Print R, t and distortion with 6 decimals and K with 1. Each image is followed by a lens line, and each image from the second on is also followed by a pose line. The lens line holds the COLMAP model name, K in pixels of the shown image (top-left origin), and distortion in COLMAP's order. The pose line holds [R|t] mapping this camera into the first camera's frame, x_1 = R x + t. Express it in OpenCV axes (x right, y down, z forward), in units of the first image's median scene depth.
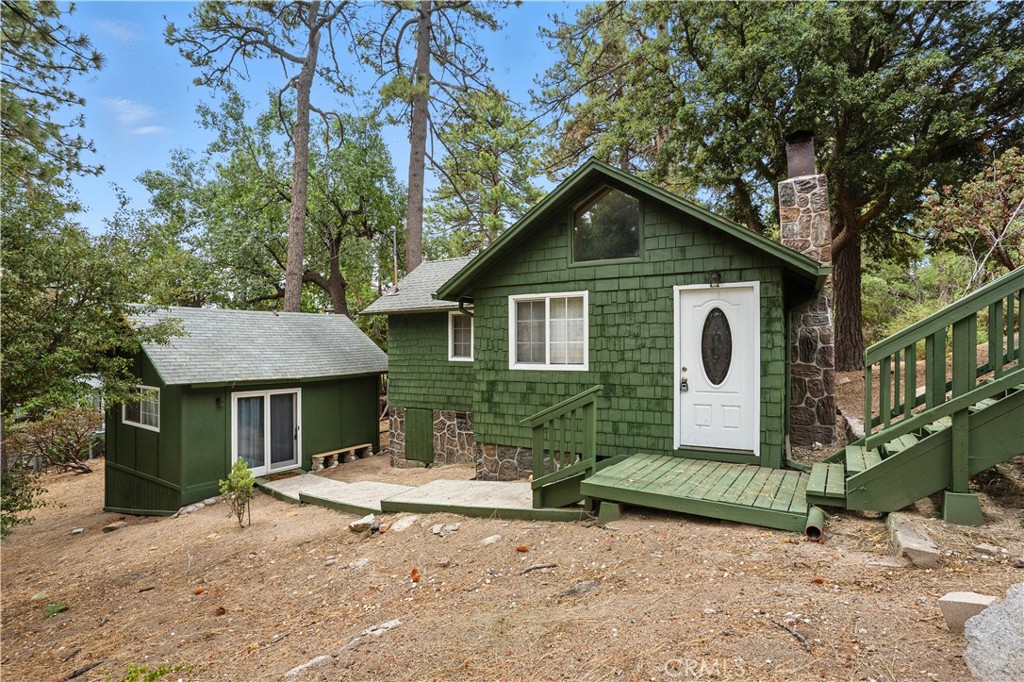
lens RADIAL K [[516.6, 0, 503.6], [0, 516.6, 344.0], [0, 0, 1]] dist [-0.051865, 0.013394]
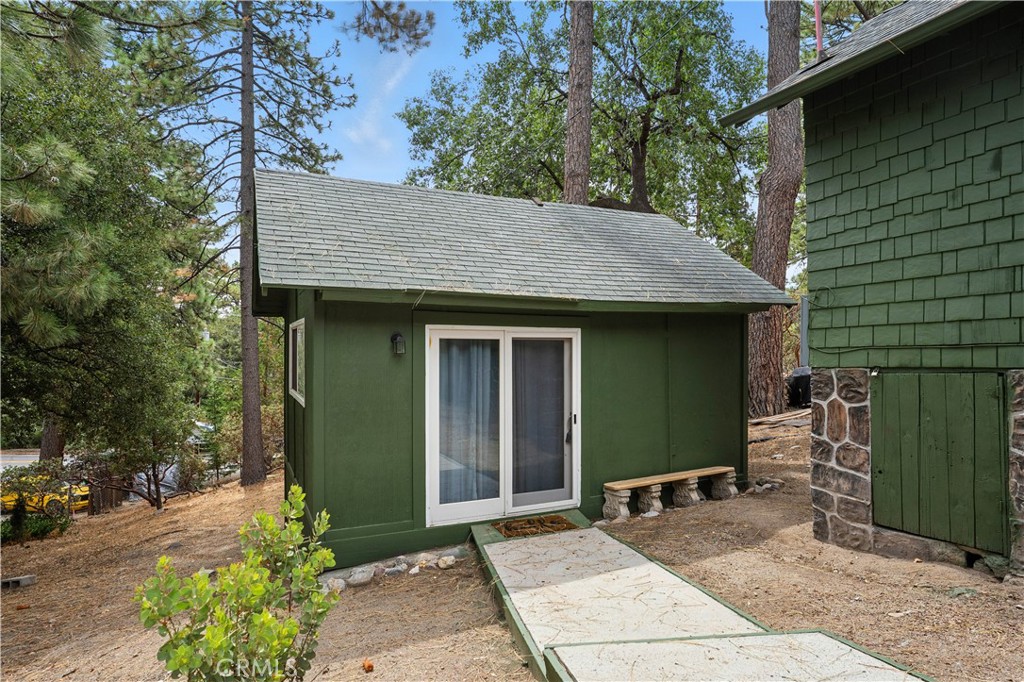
lens RADIAL K [[563.8, 0, 507.1], [0, 563.8, 349.8], [0, 0, 1]] dist [-0.056406, 0.024439]
pose [[0.861723, -0.005435, -0.507351, -0.327646], [0.004359, 0.999985, -0.003309, 0.170976], [0.507361, 0.000640, 0.861733, 0.886287]]
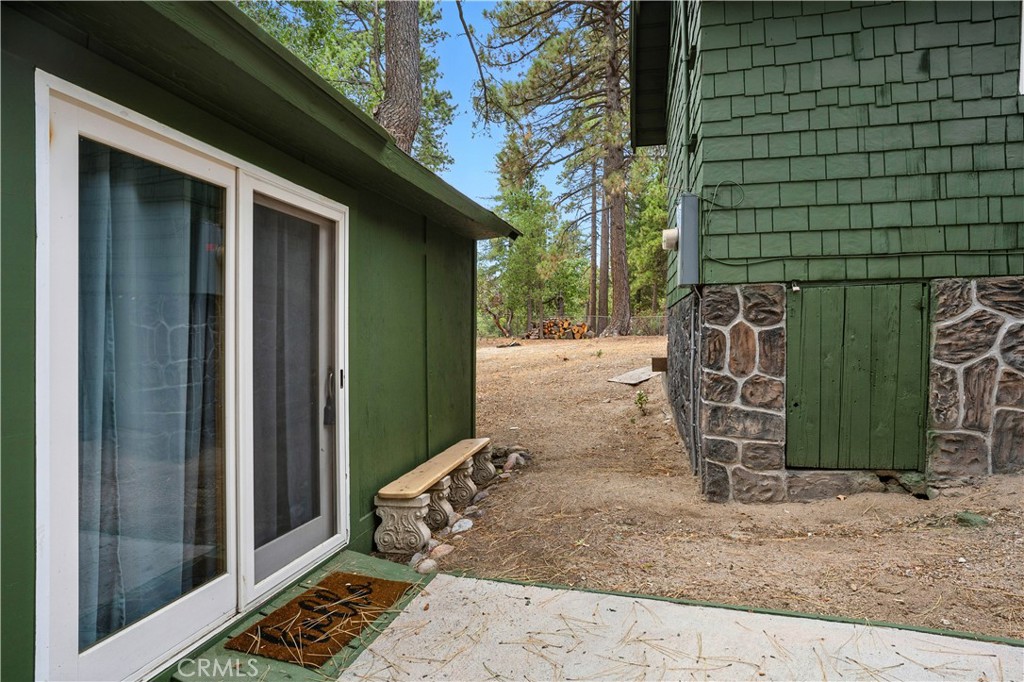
lens RADIAL K [[563.8, 0, 498.1], [0, 563.8, 349.3], [0, 0, 1]] dist [-0.056406, 0.024439]
pose [[0.938754, -0.005433, 0.344546, -0.676776], [-0.001079, 0.999824, 0.018707, 0.235386], [-0.344587, -0.017933, 0.938583, 1.187111]]
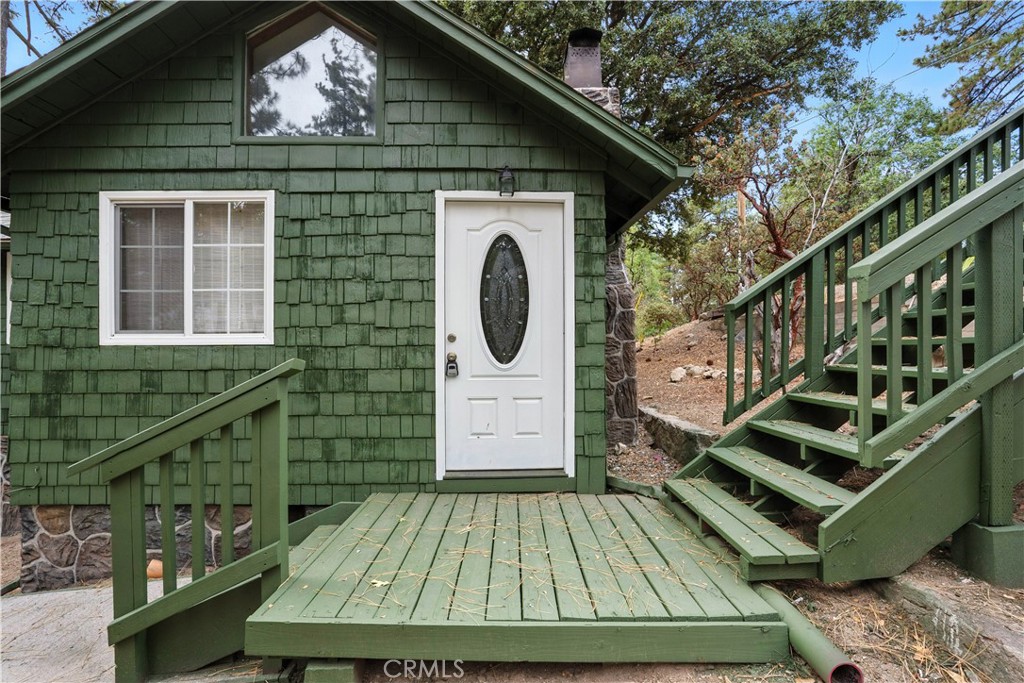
lens RADIAL K [[516.6, 0, 506.7], [0, 516.6, 349.4], [0, 0, 1]] dist [-0.051865, 0.013394]
pose [[0.841468, 0.000434, 0.540307, 0.076263], [-0.003110, 0.999987, 0.004039, 0.049361], [-0.540298, -0.005079, 0.841458, 0.400726]]
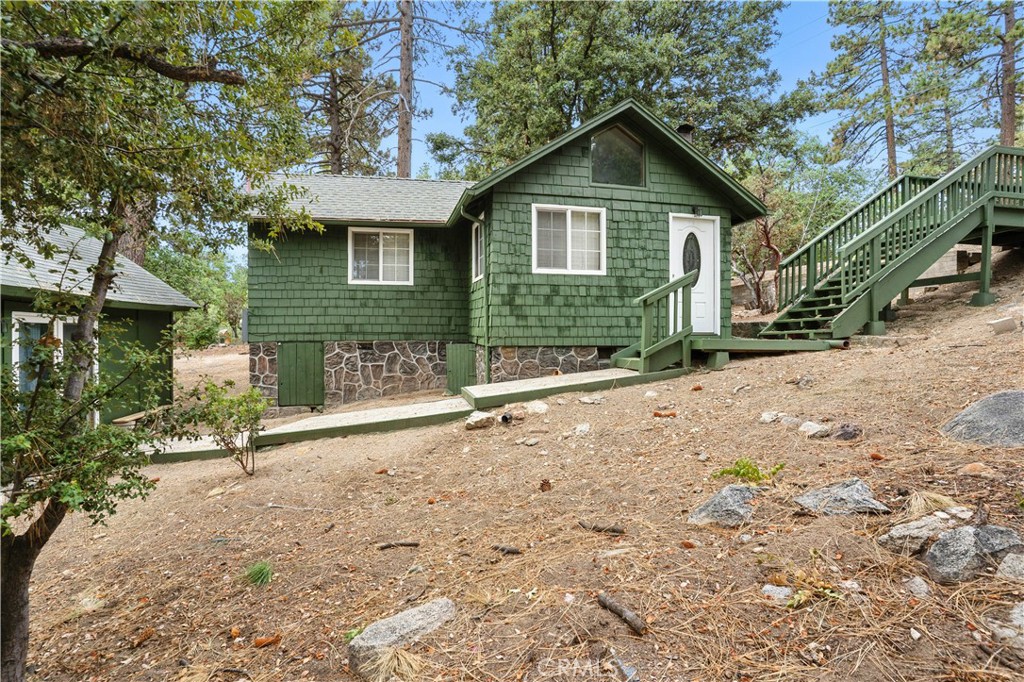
lens RADIAL K [[545.7, 0, 496.8], [0, 545.7, 357.7], [0, 0, 1]] dist [-0.068506, 0.004189]
pose [[0.731303, -0.013405, 0.681921, -0.792976], [-0.005383, 0.999662, 0.025423, 0.191353], [-0.682031, -0.022263, 0.730984, 0.230717]]
